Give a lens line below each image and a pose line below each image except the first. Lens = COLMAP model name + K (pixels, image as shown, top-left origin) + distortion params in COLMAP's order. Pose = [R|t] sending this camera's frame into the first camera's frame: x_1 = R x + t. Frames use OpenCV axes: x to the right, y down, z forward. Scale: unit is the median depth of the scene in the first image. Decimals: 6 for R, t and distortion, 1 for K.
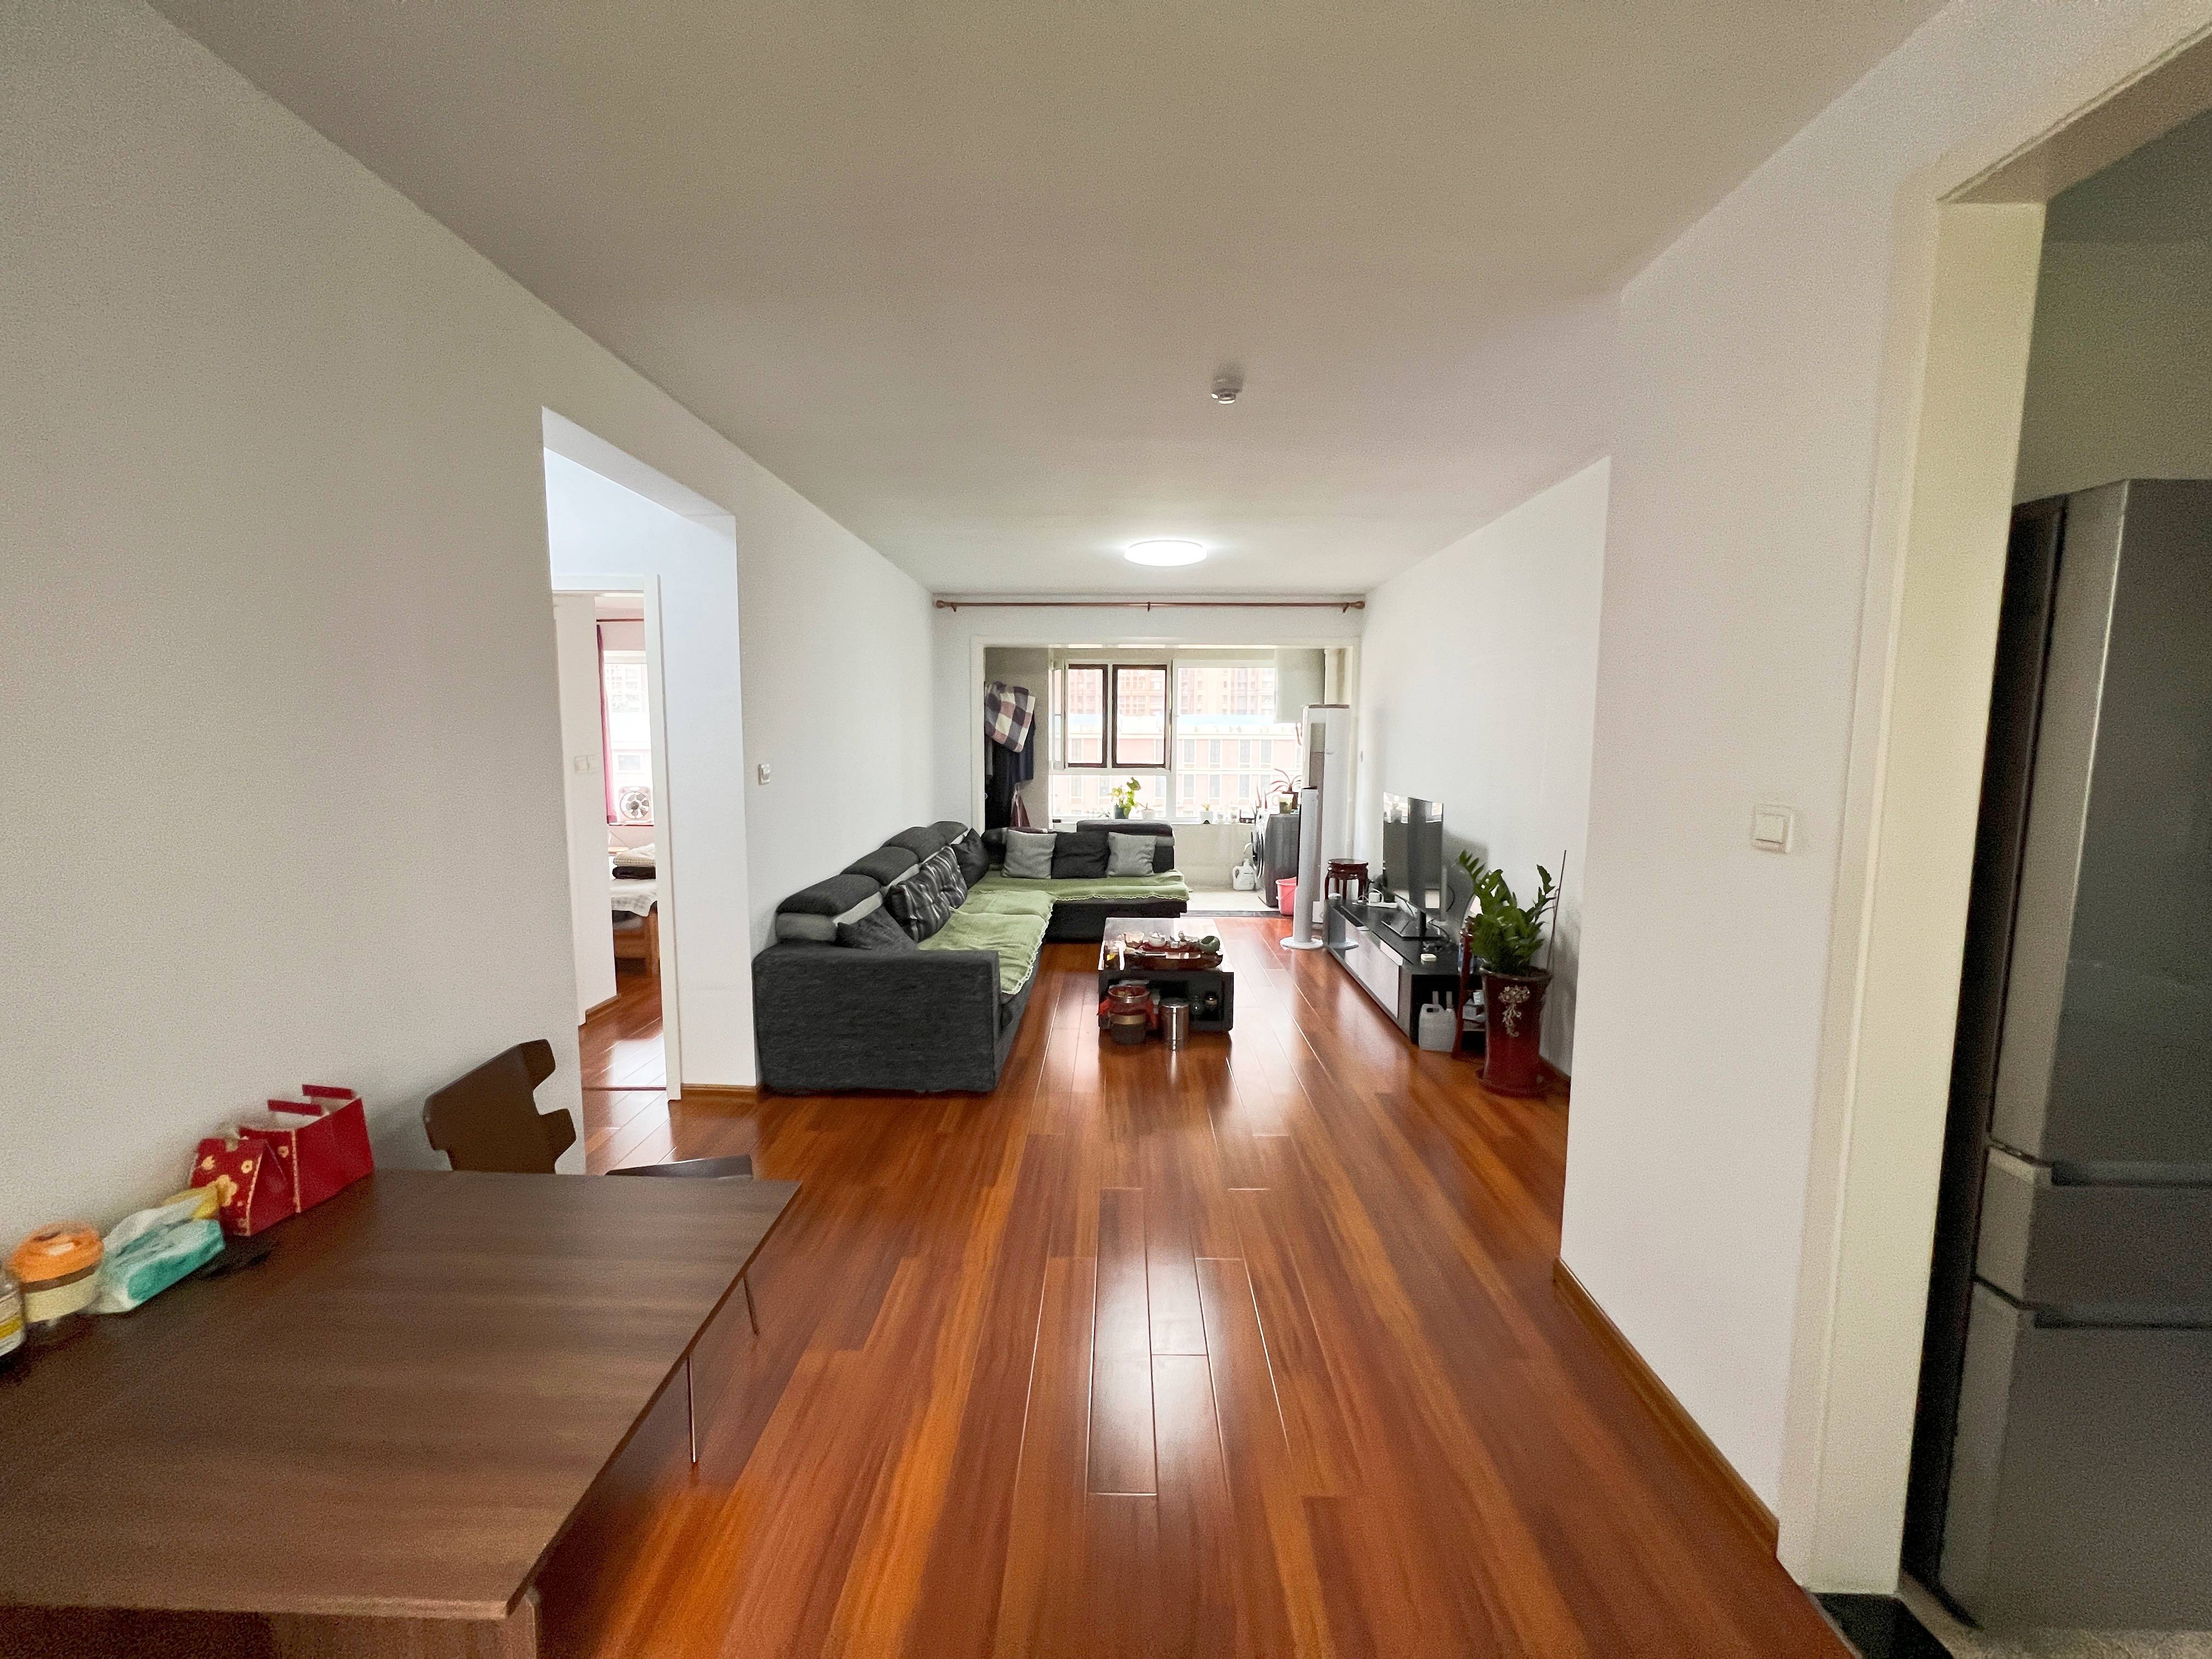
lens RADIAL K [[867.4, 0, 1106.0], [0, 867.4, 829.5], [0, 0, 1]] dist [0.000129, -0.000025]
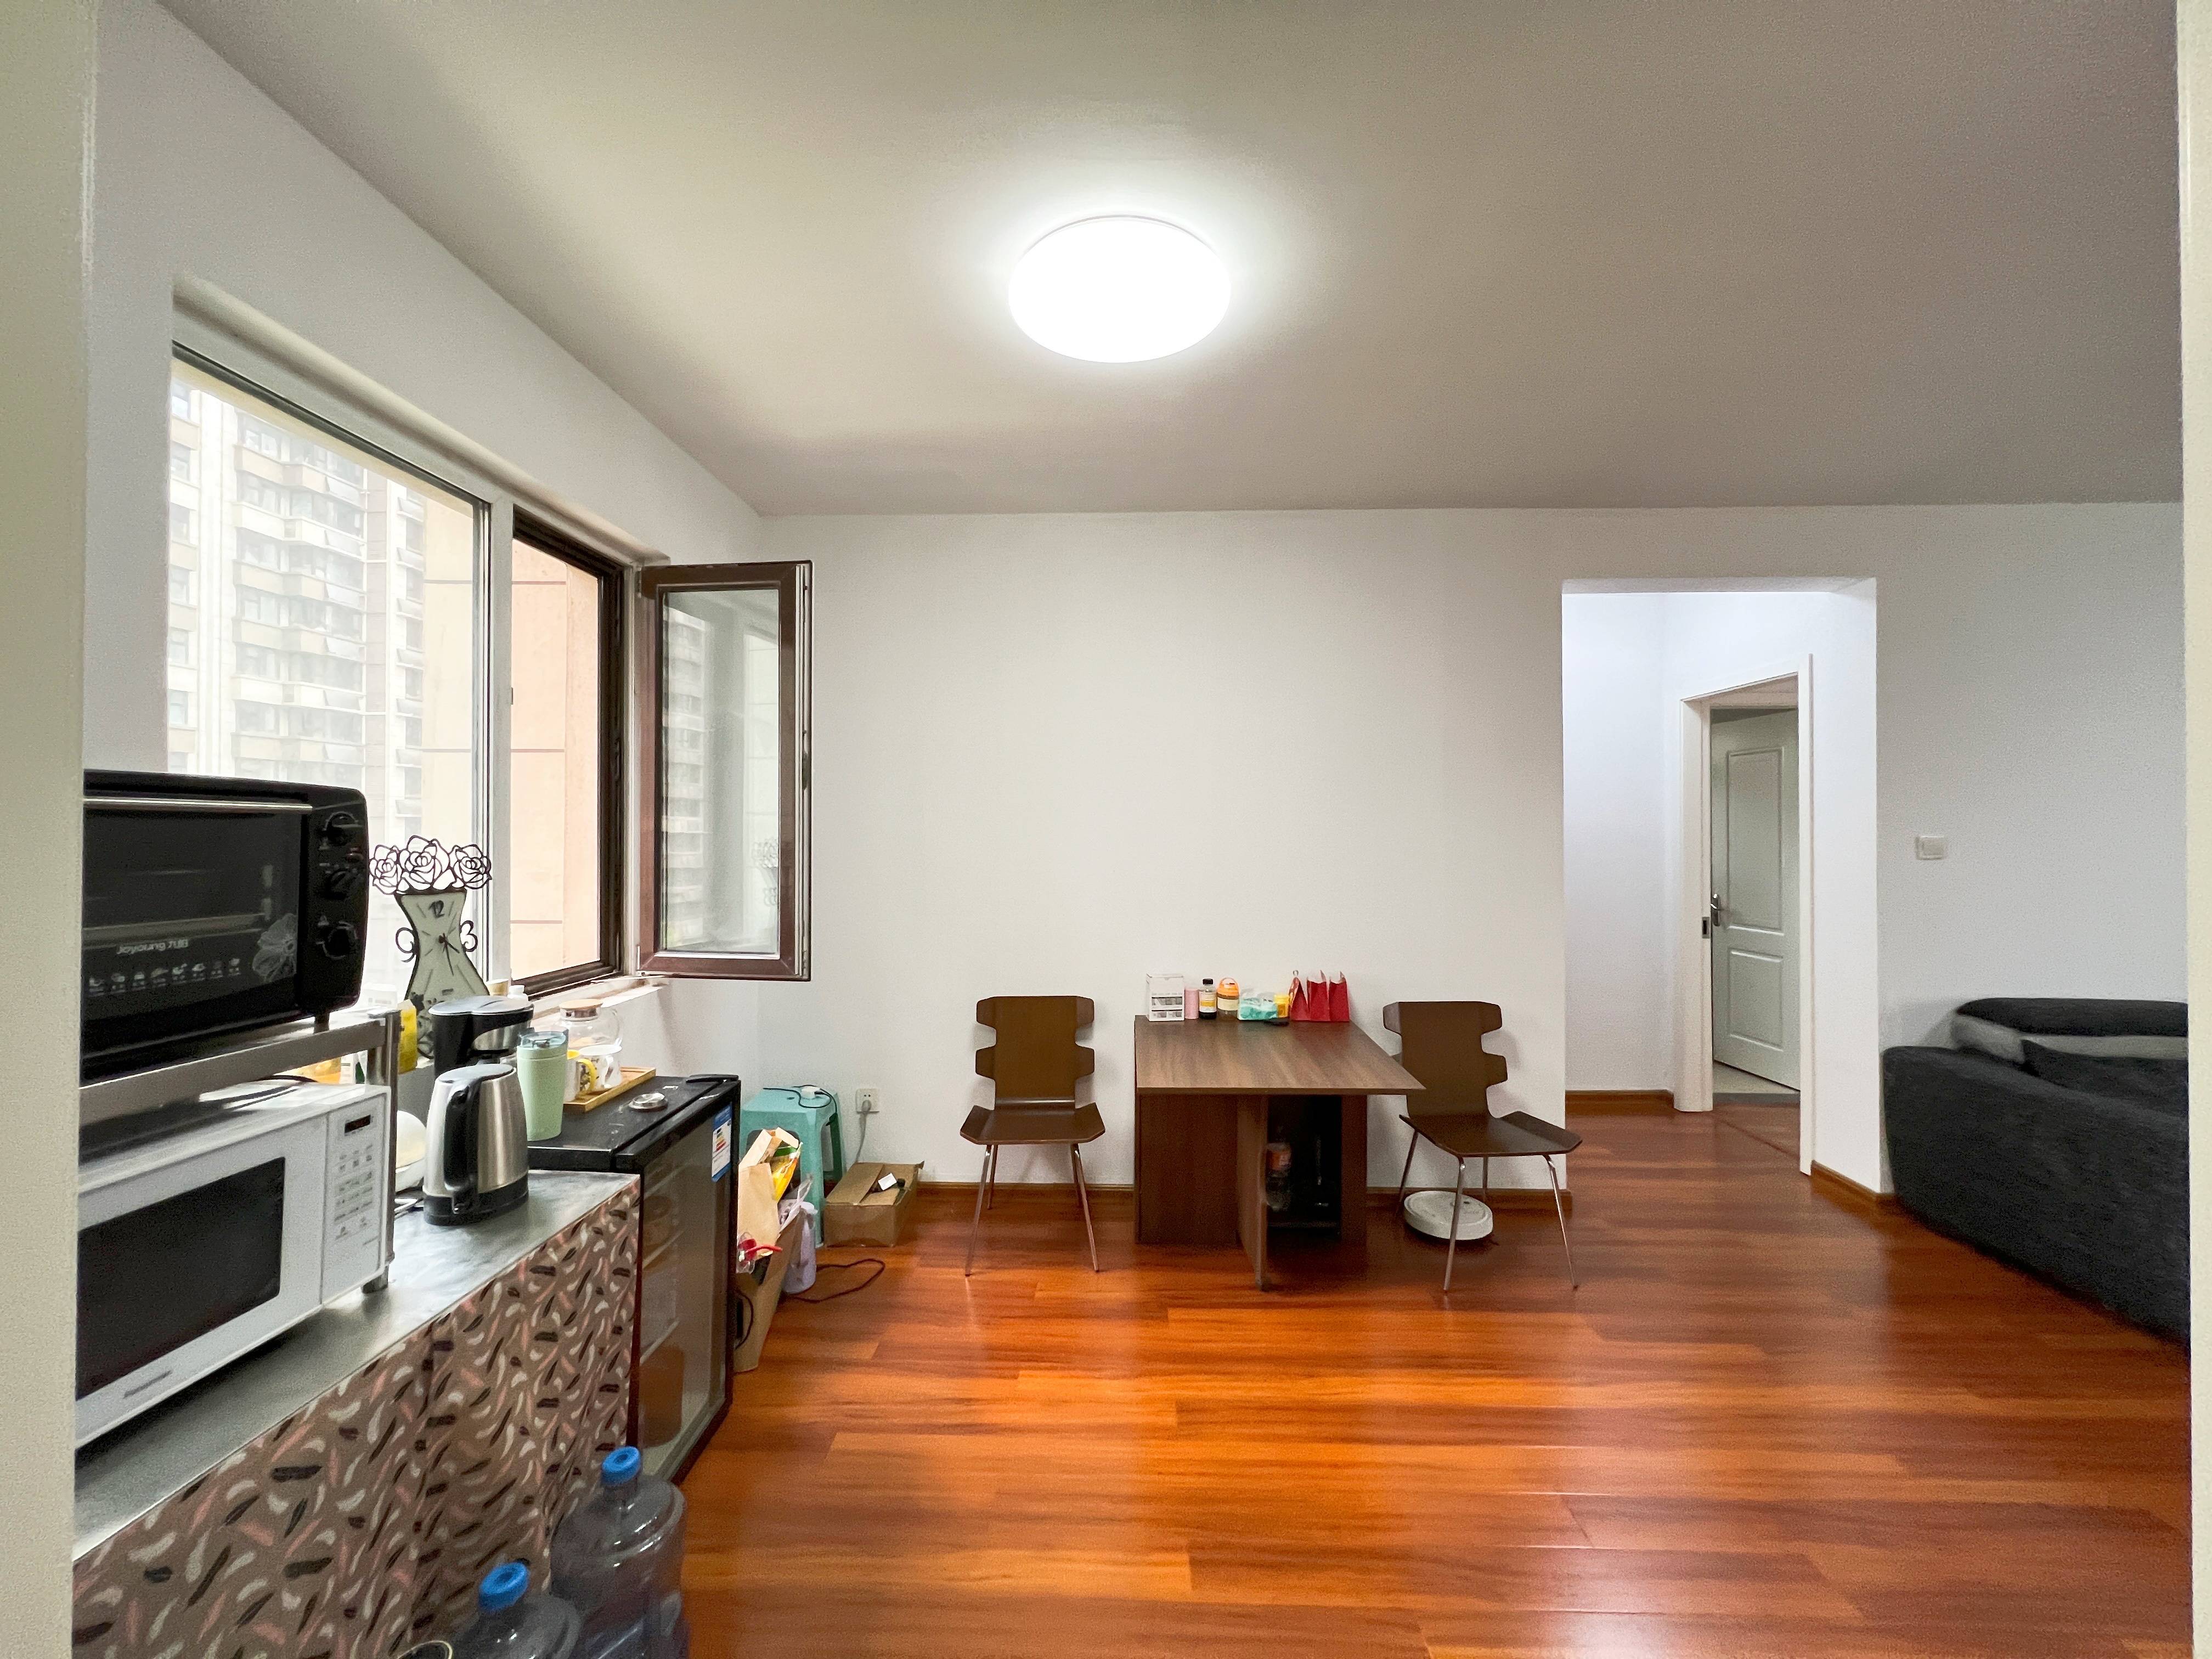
lens RADIAL K [[867.4, 0, 1106.0], [0, 867.4, 829.5], [0, 0, 1]] dist [0.000129, -0.000025]
pose [[-0.014644, -0.013794, -0.999798, 0.495328], [-0.102304, 0.994678, -0.012225, 0.014077], [0.994645, 0.102104, -0.015978, 0.181120]]
